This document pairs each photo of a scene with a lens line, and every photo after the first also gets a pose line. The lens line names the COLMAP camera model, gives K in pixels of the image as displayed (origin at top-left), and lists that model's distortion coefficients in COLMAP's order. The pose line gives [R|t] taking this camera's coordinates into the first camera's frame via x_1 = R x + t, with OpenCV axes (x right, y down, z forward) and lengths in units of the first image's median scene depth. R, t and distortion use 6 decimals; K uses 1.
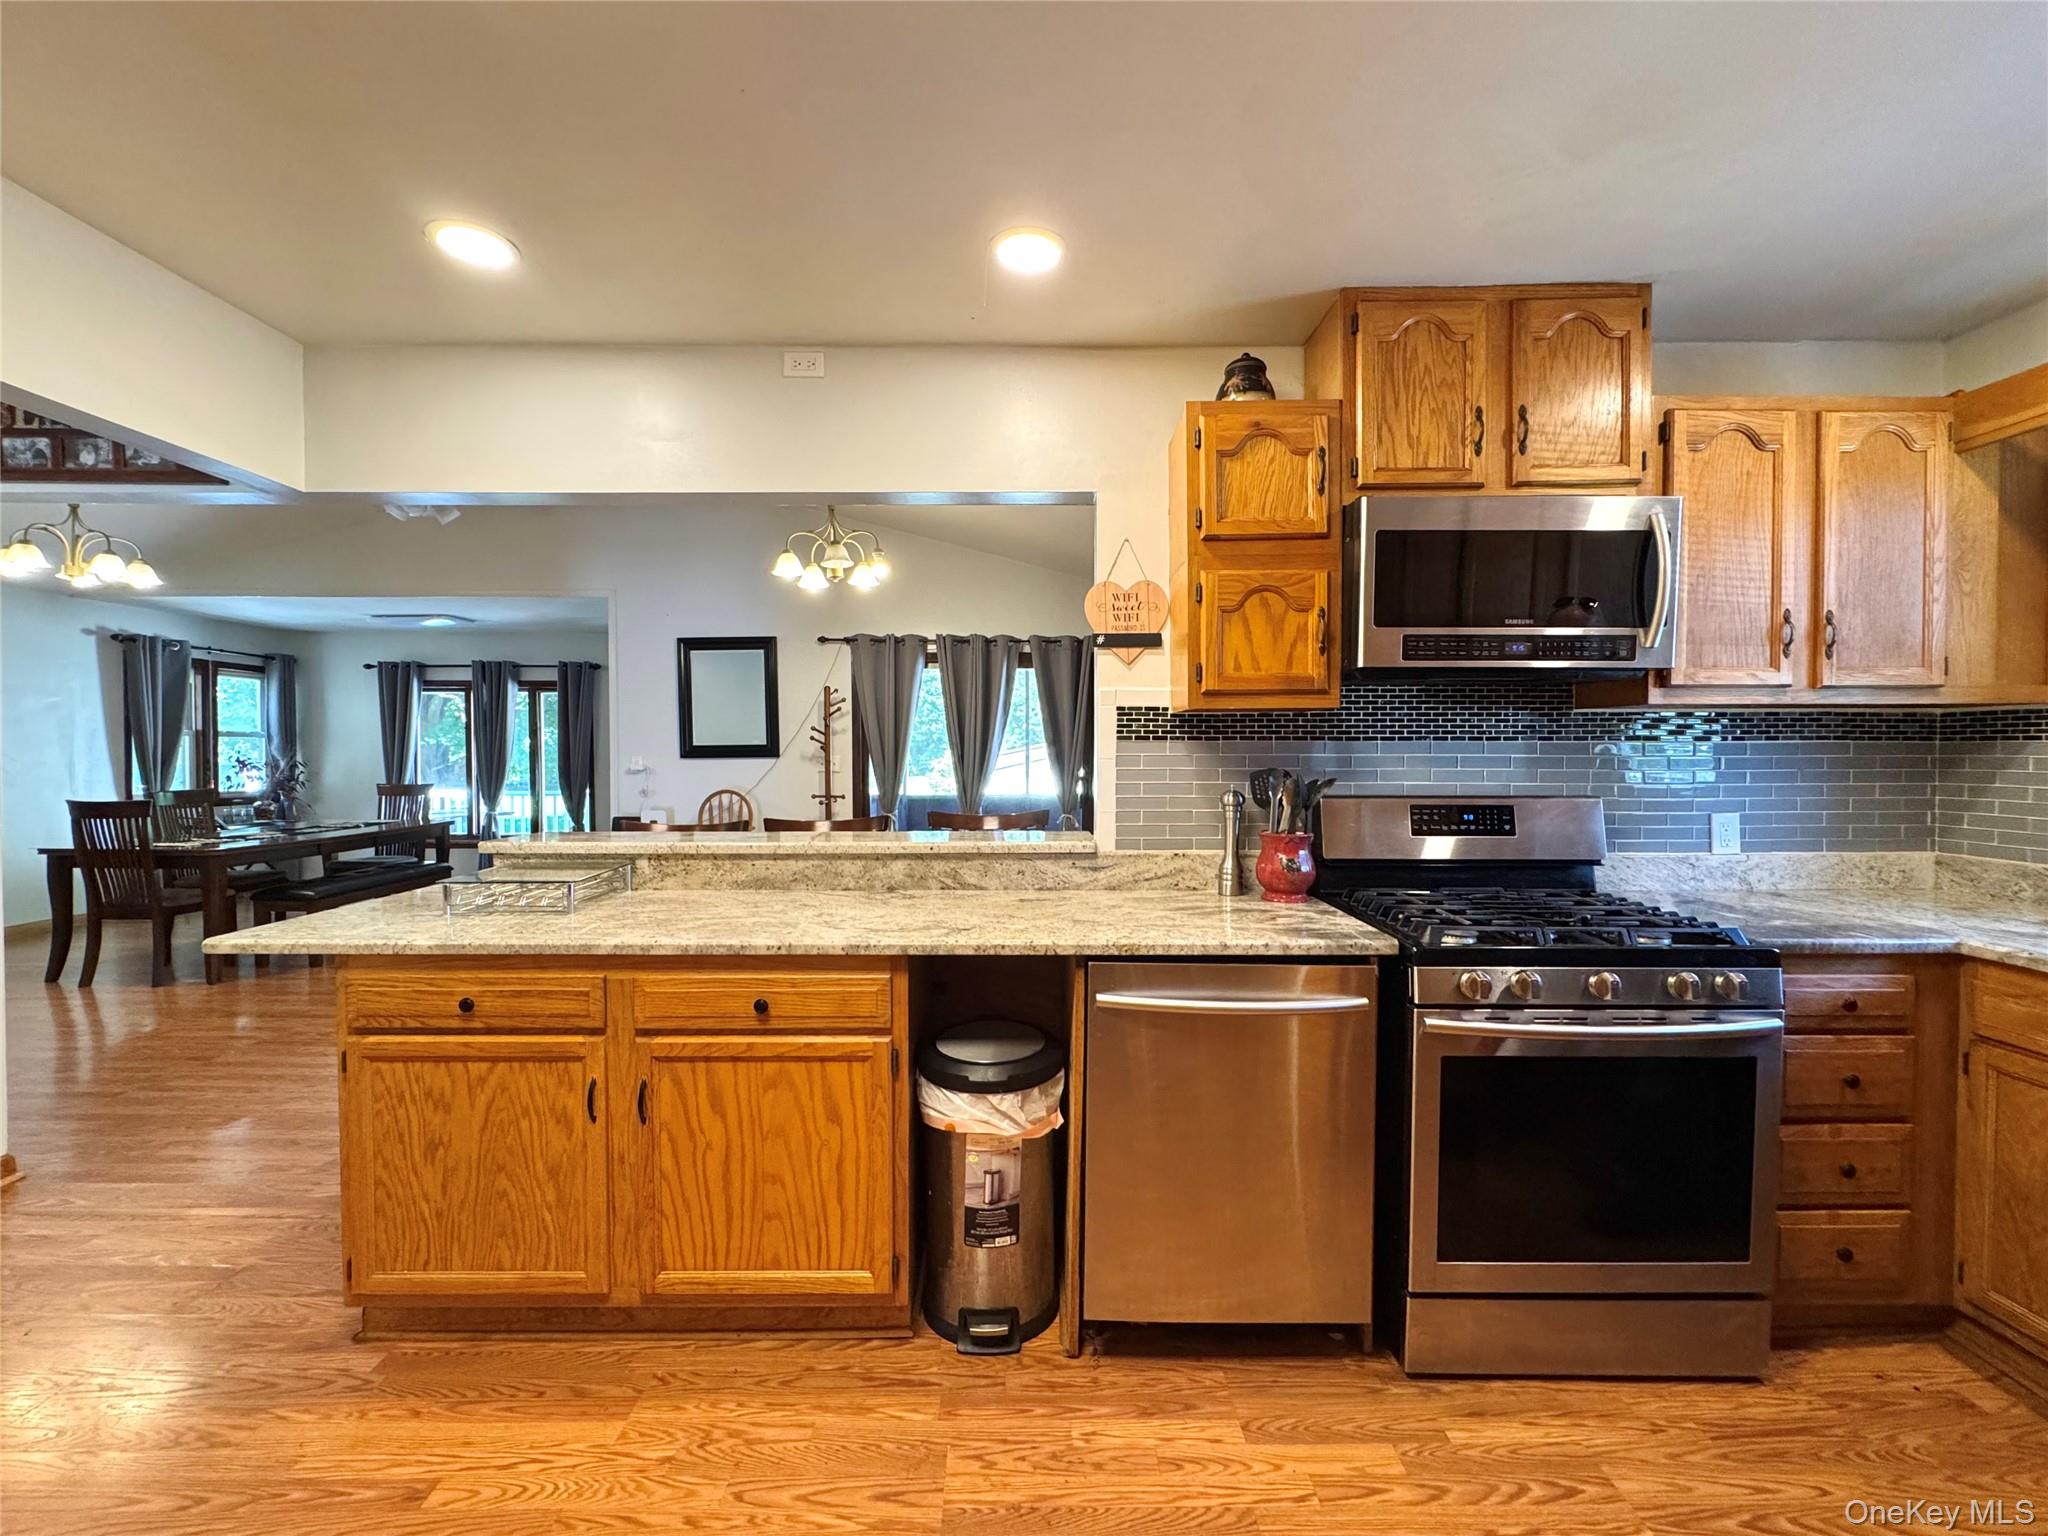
lens RADIAL K [[833.5, 0, 1016.0], [0, 833.5, 766.8], [0, 0, 1]] dist [-0.000416, -0.000097]
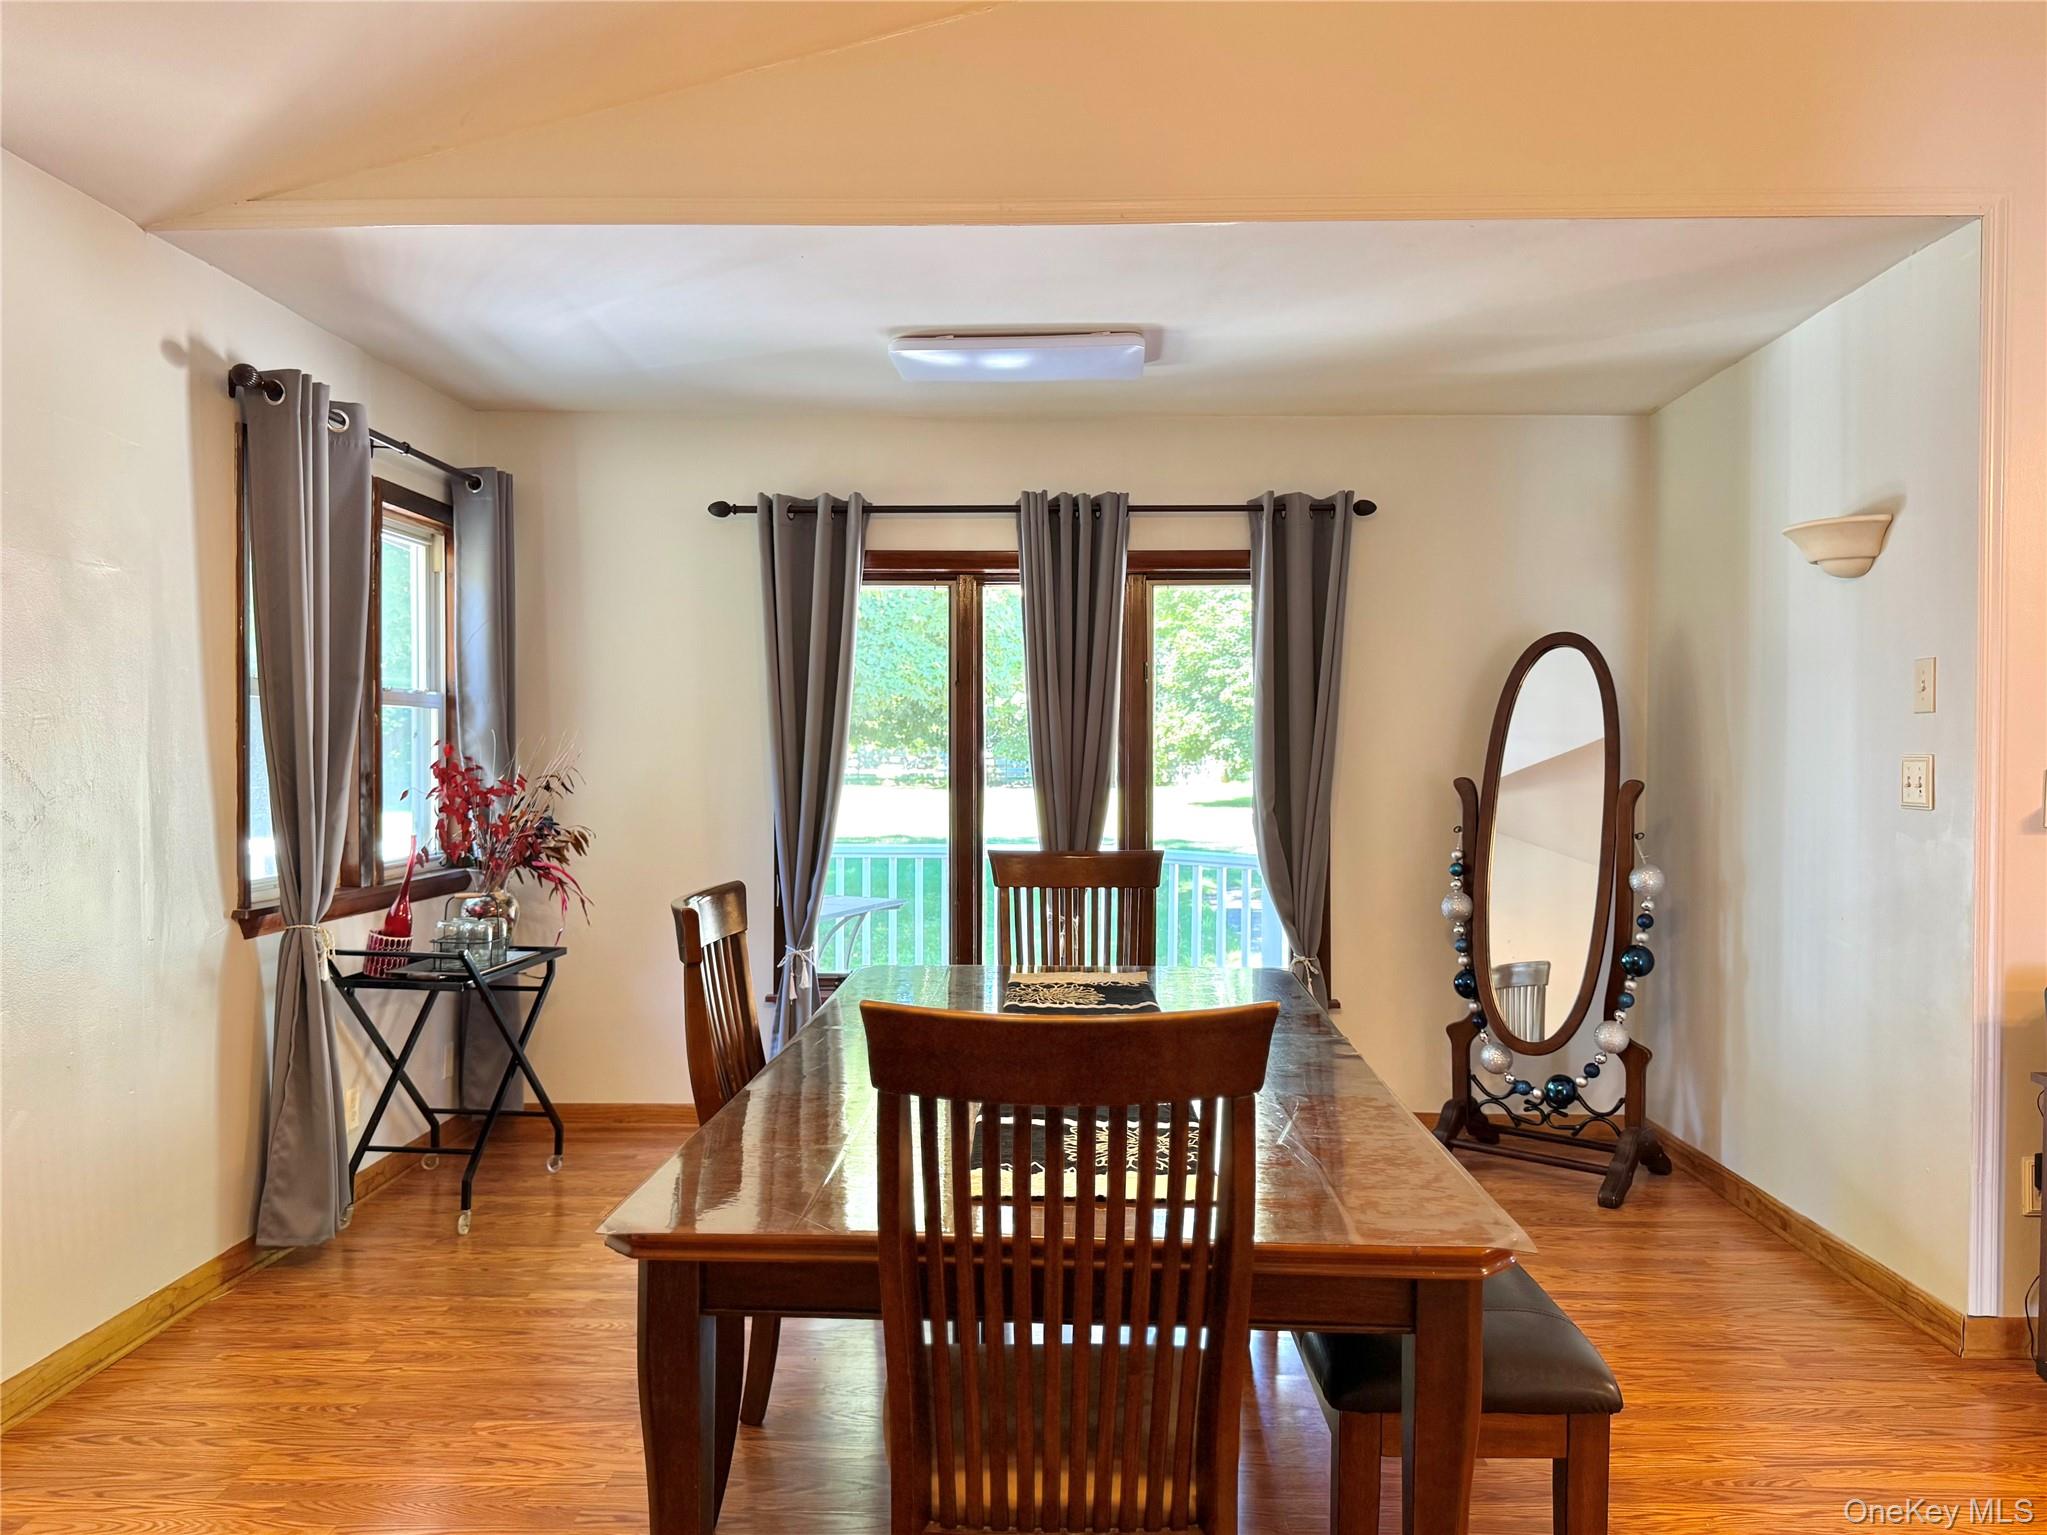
lens RADIAL K [[1476.7, 0, 1022.2], [0, 1476.7, 755.9], [0, 0, 1]] dist [0.071824, -0.089720]
pose [[0.999472, 0.003173, -0.032340, -0.643853], [-0.003671, 0.999875, -0.015361, -0.006542], [0.032287, 0.015471, 0.999359, 0.382699]]
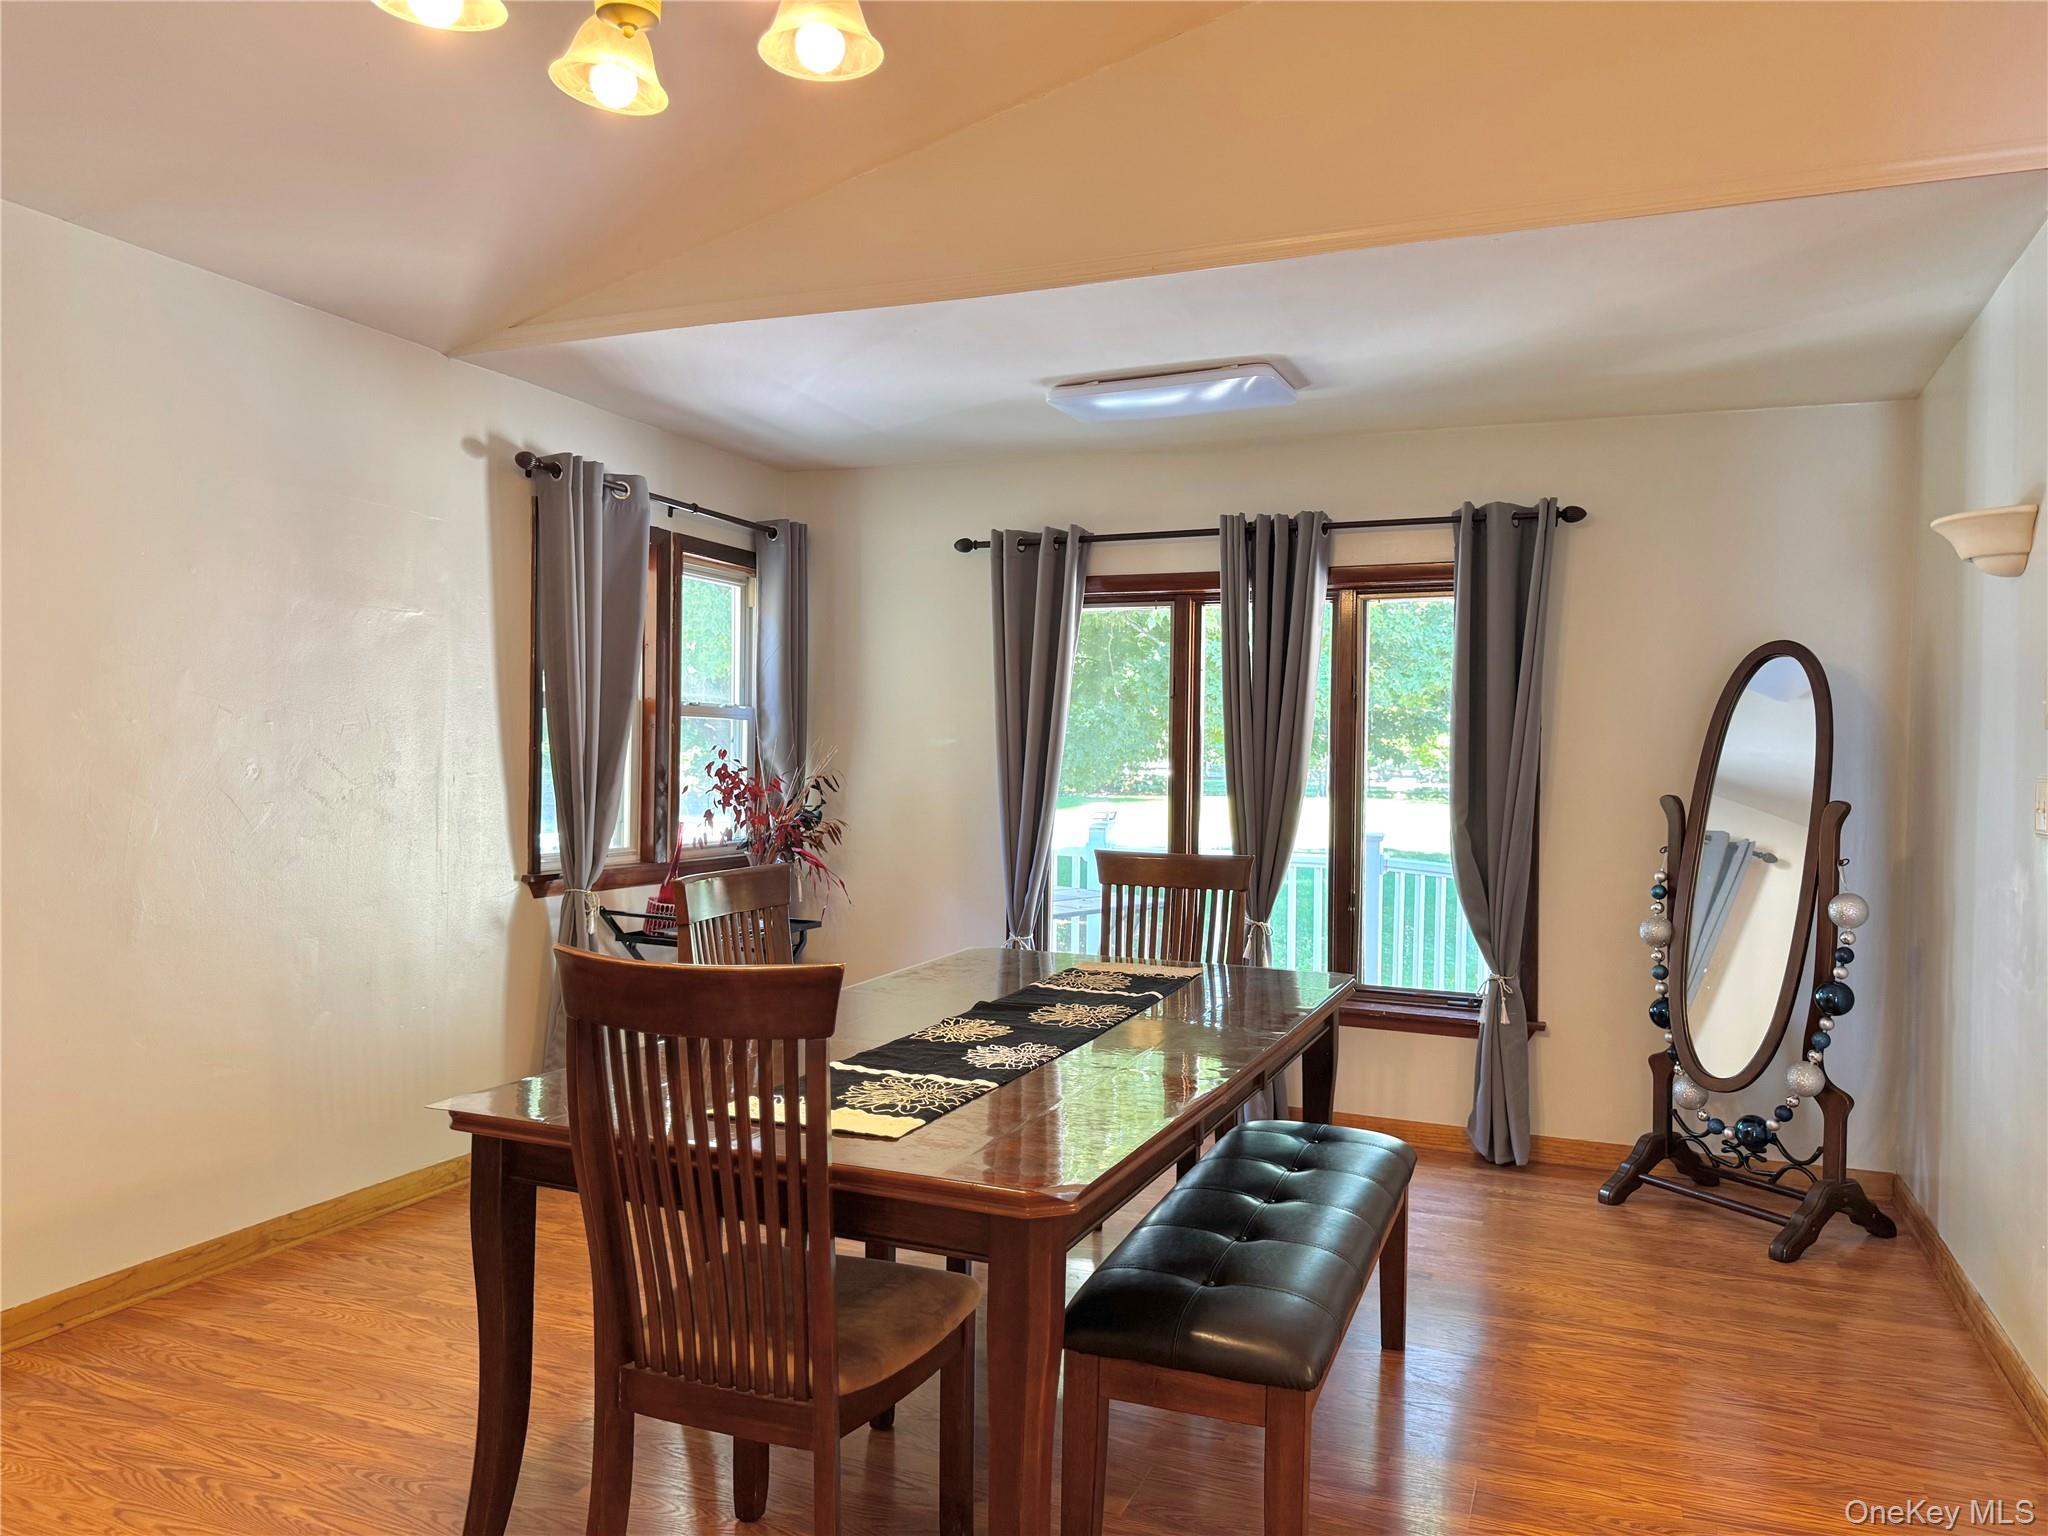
lens RADIAL K [[1429.8, 0, 1024.9], [0, 1429.8, 771.5], [0, 0, 1]] dist [0.101352, -0.151372]
pose [[0.922442, 0.018432, -0.385694, -0.492973], [-0.023249, 0.999699, -0.007828, -0.006542], [0.385434, 0.016188, 0.922593, 0.381655]]
